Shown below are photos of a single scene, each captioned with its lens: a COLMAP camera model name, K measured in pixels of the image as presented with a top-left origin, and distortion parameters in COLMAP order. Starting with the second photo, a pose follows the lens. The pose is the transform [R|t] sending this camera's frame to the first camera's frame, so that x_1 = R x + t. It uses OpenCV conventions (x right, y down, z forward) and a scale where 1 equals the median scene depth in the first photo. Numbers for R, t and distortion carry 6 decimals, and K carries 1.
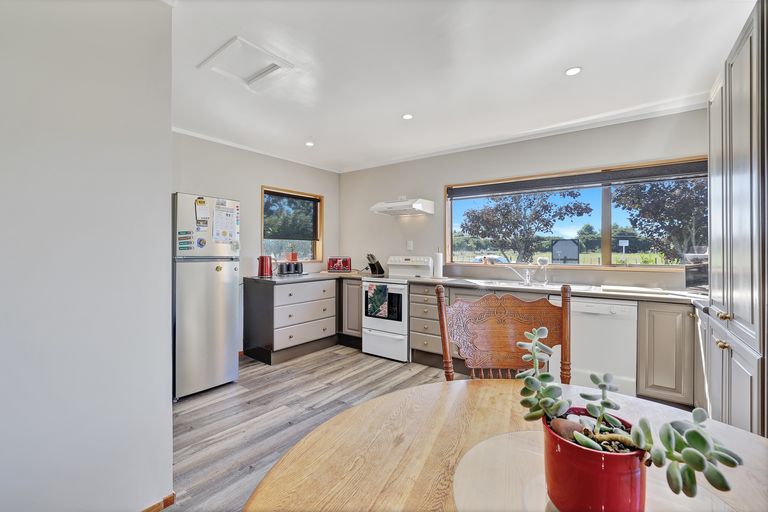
lens RADIAL K [[341.7, 0, 387.8], [0, 341.7, 252.9], [0, 0, 1]] dist [-0.011088, 0.000293]
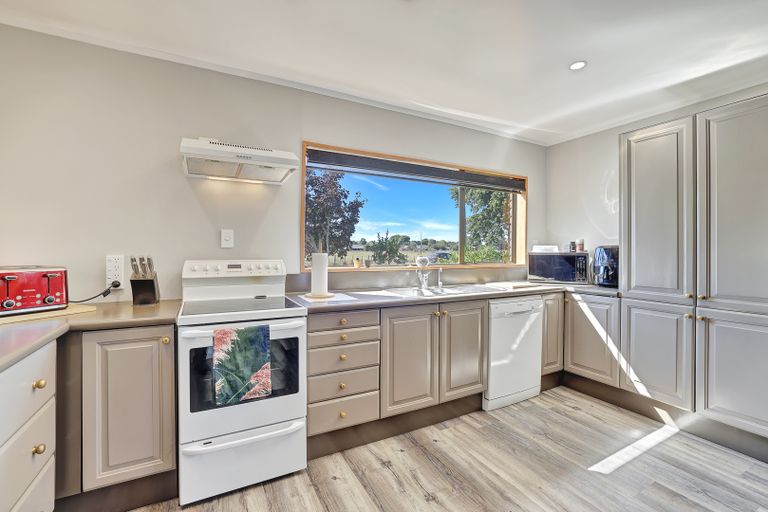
lens RADIAL K [[341.7, 0, 384.6], [0, 341.7, 255.8], [0, 0, 1]] dist [-0.011088, 0.000293]
pose [[0.440984, -0.015788, 0.897376, -0.332942], [0.000502, 0.999849, 0.017344, -0.005237], [-0.897515, -0.007198, 0.440926, 0.649302]]
